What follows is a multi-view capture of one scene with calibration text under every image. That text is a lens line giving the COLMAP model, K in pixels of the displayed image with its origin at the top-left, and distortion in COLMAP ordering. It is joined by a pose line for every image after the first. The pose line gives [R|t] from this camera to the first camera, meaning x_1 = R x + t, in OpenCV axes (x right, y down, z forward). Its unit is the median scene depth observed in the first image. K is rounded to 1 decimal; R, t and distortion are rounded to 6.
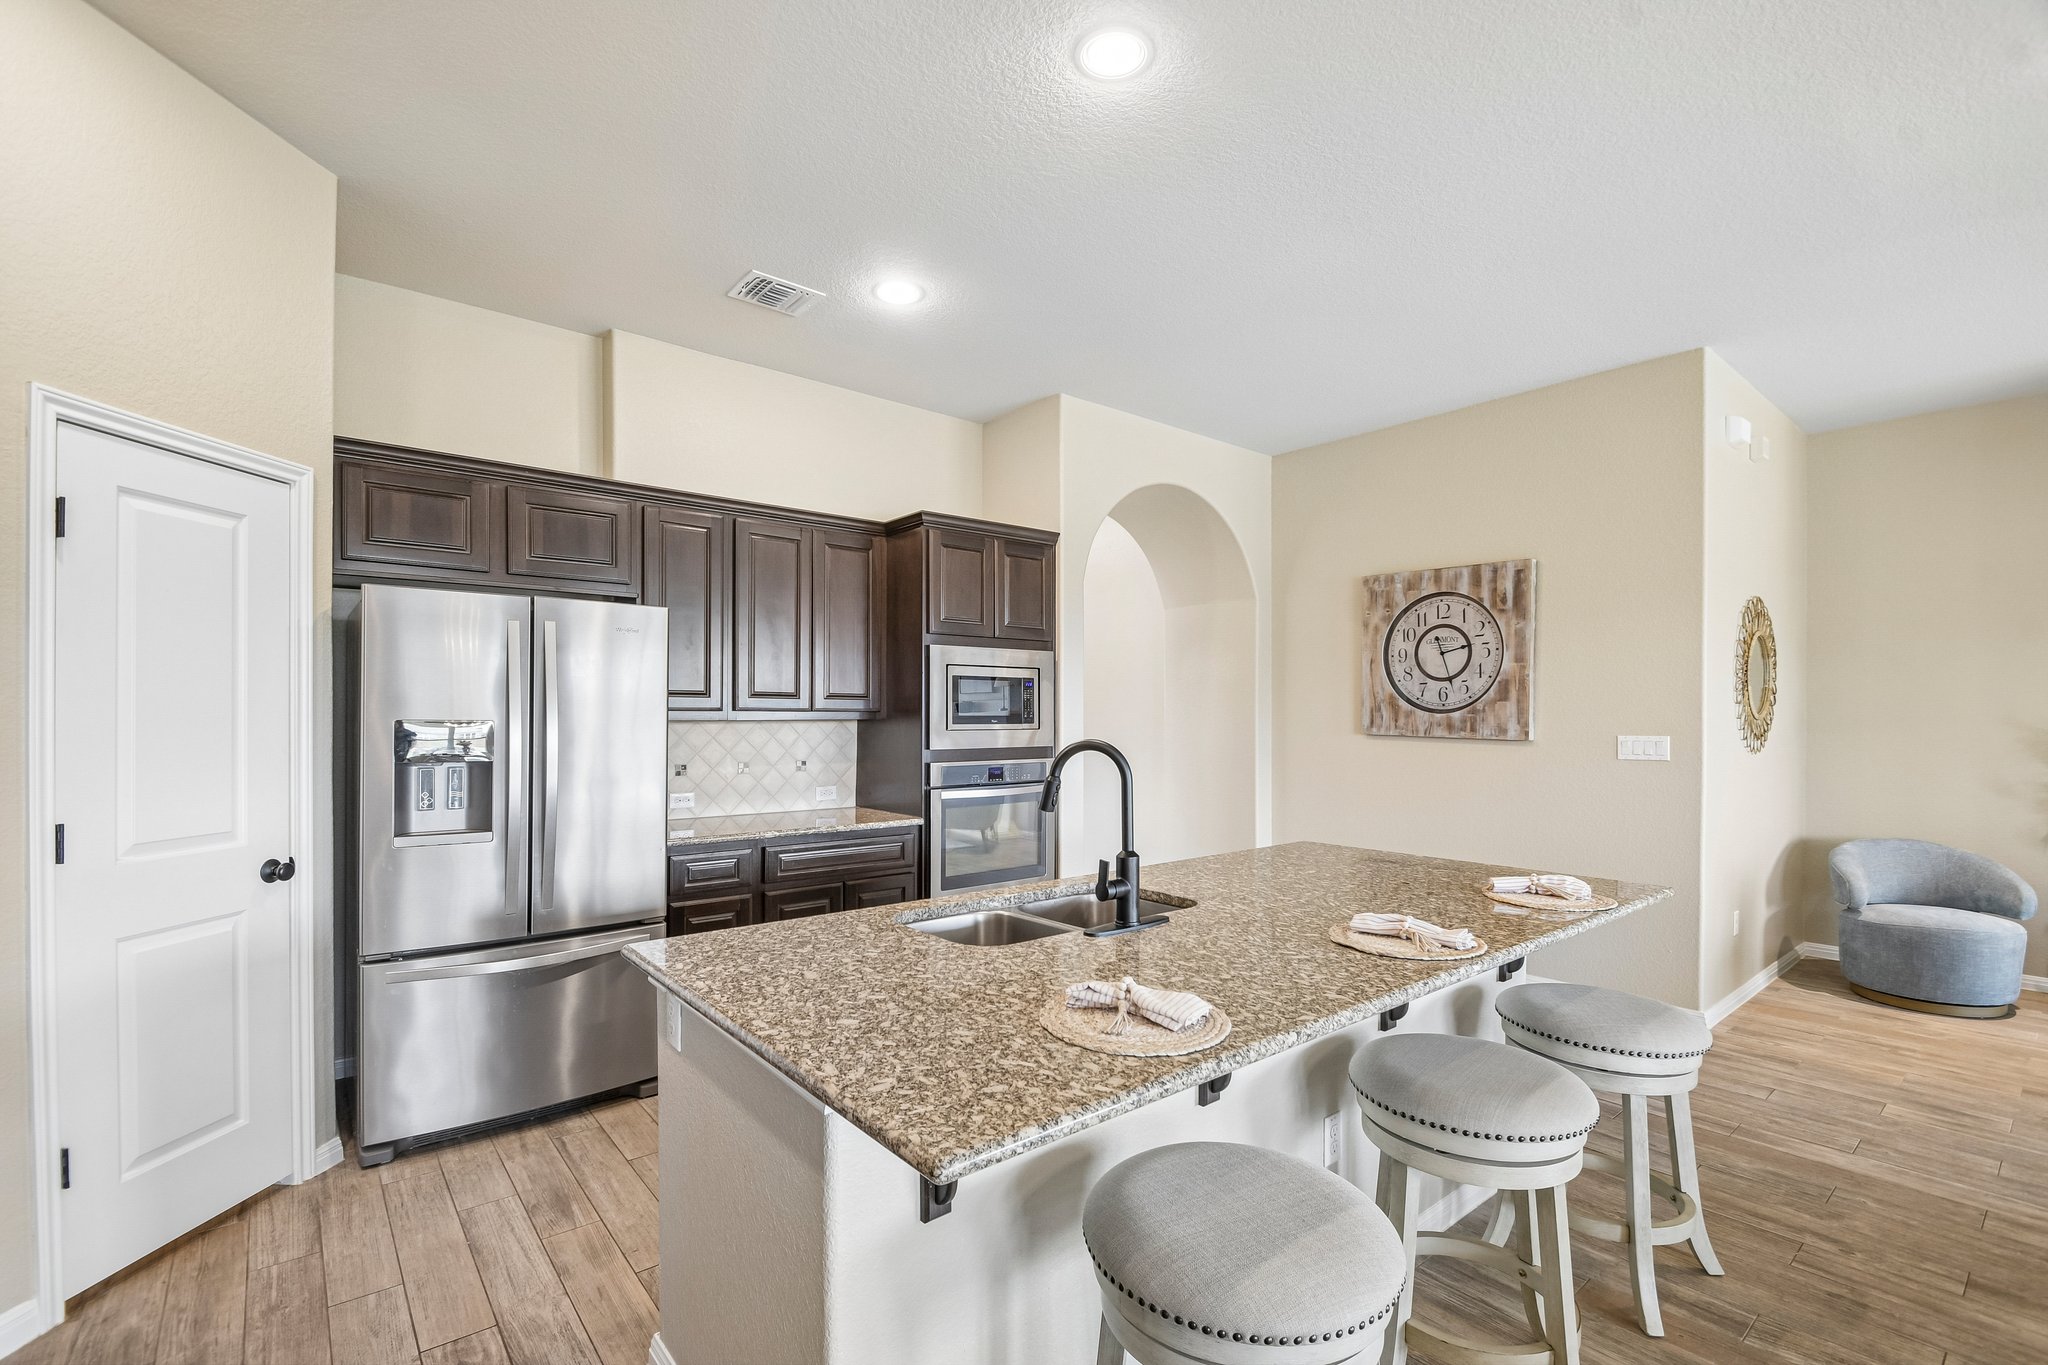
lens RADIAL K [[906.0, 0, 1020.5], [0, 906.0, 718.5], [0, 0, 1]] dist [-0.000702, -0.007176]
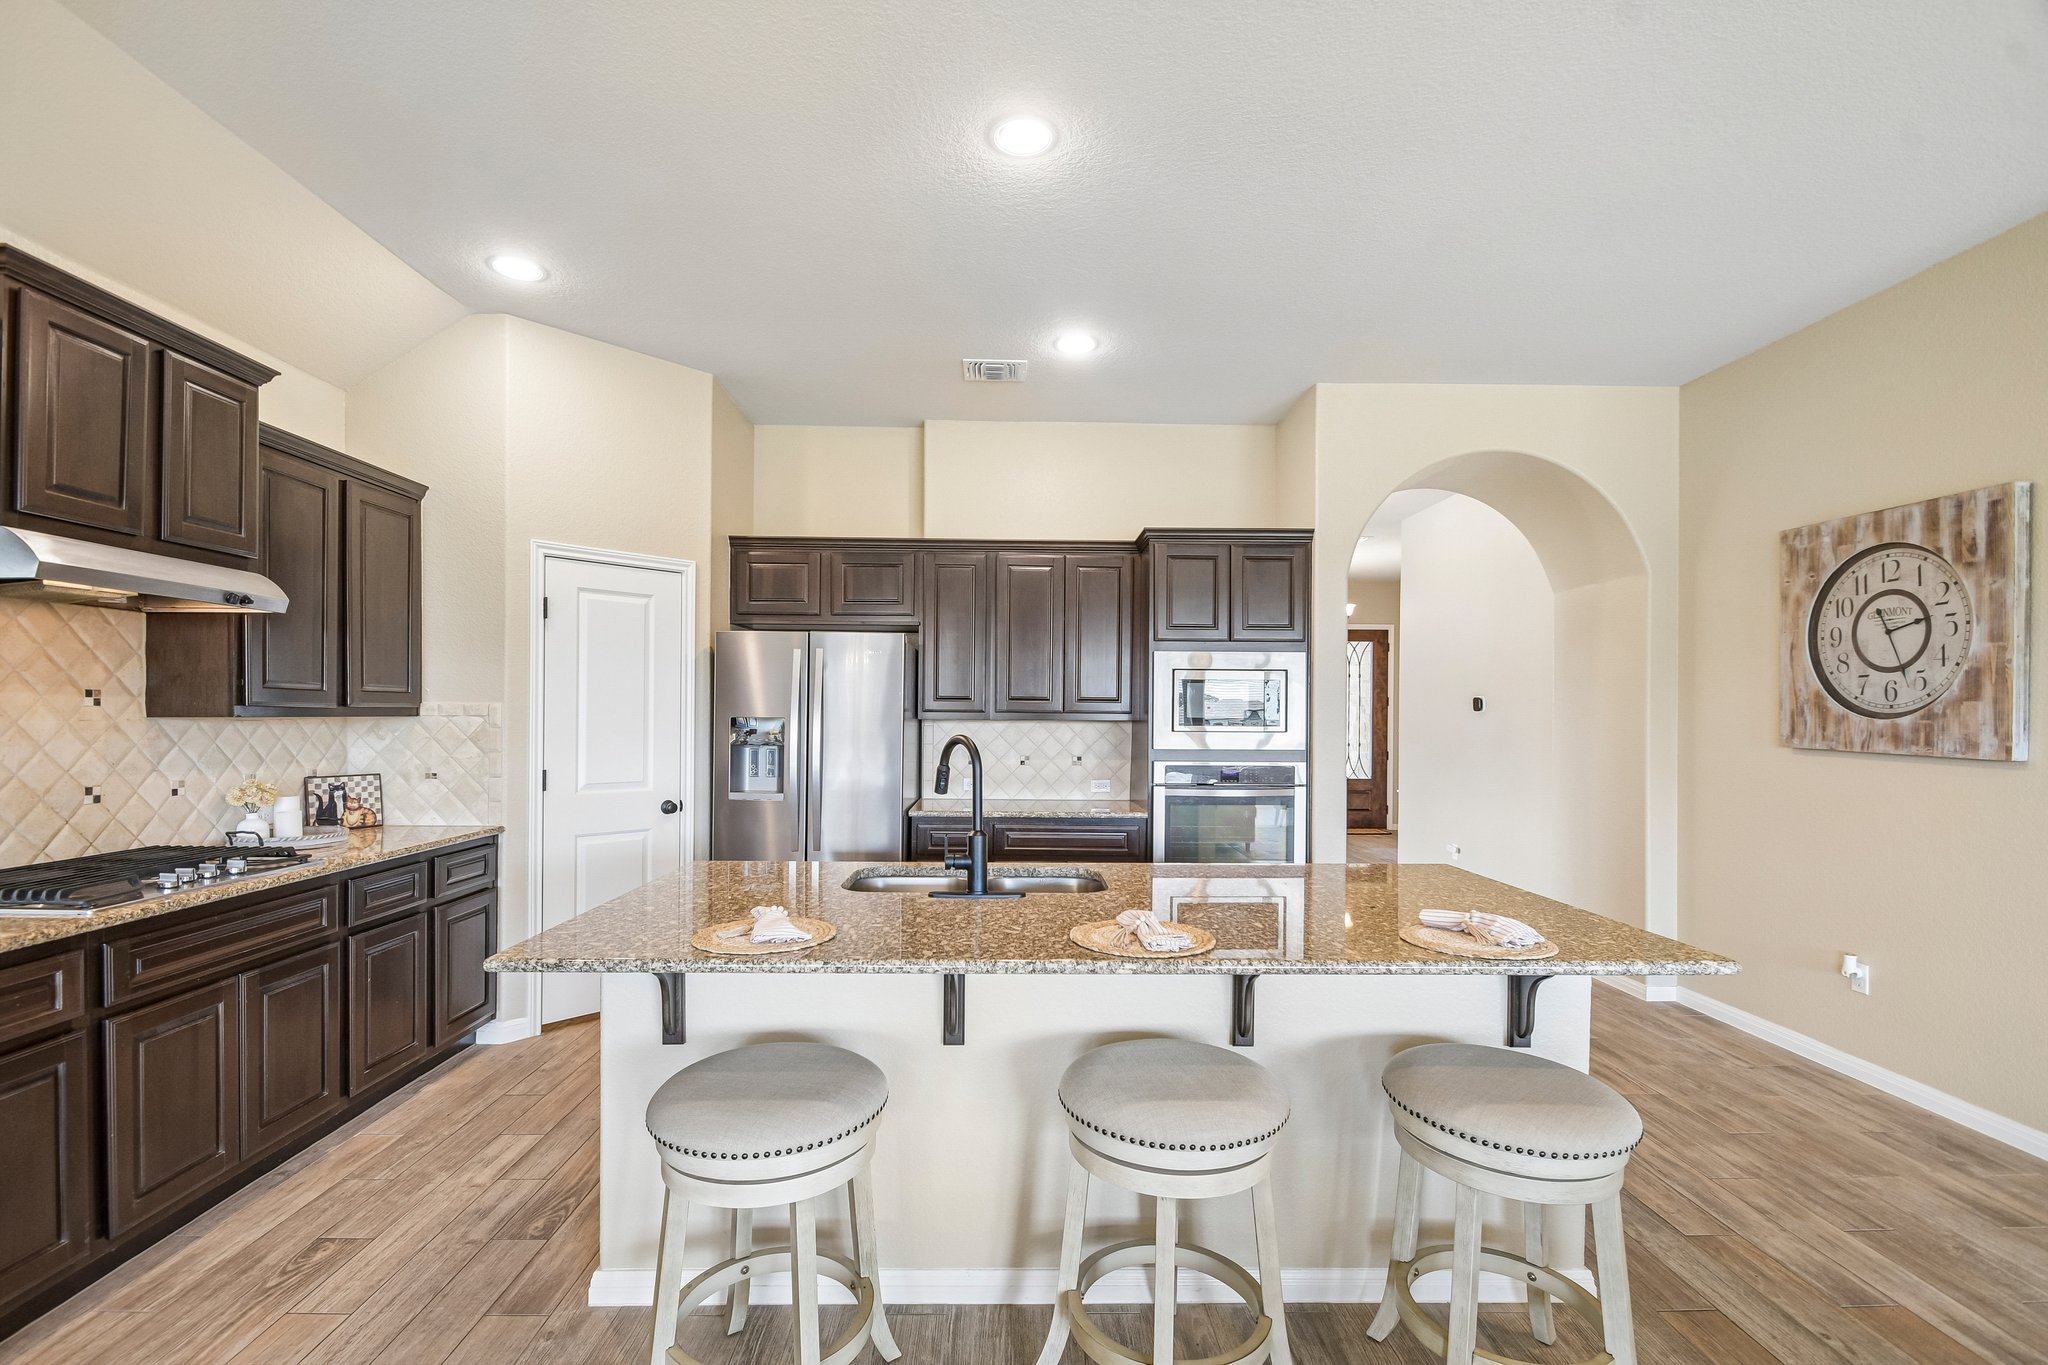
lens RADIAL K [[906.0, 0, 1022.6], [0, 906.0, 715.7], [0, 0, 1]] dist [-0.000702, -0.007176]
pose [[0.784537, 0.003580, -0.620072, 0.392898], [-0.009535, 0.999935, -0.006291, 0.002735], [0.620009, 0.010848, 0.784520, 0.053974]]
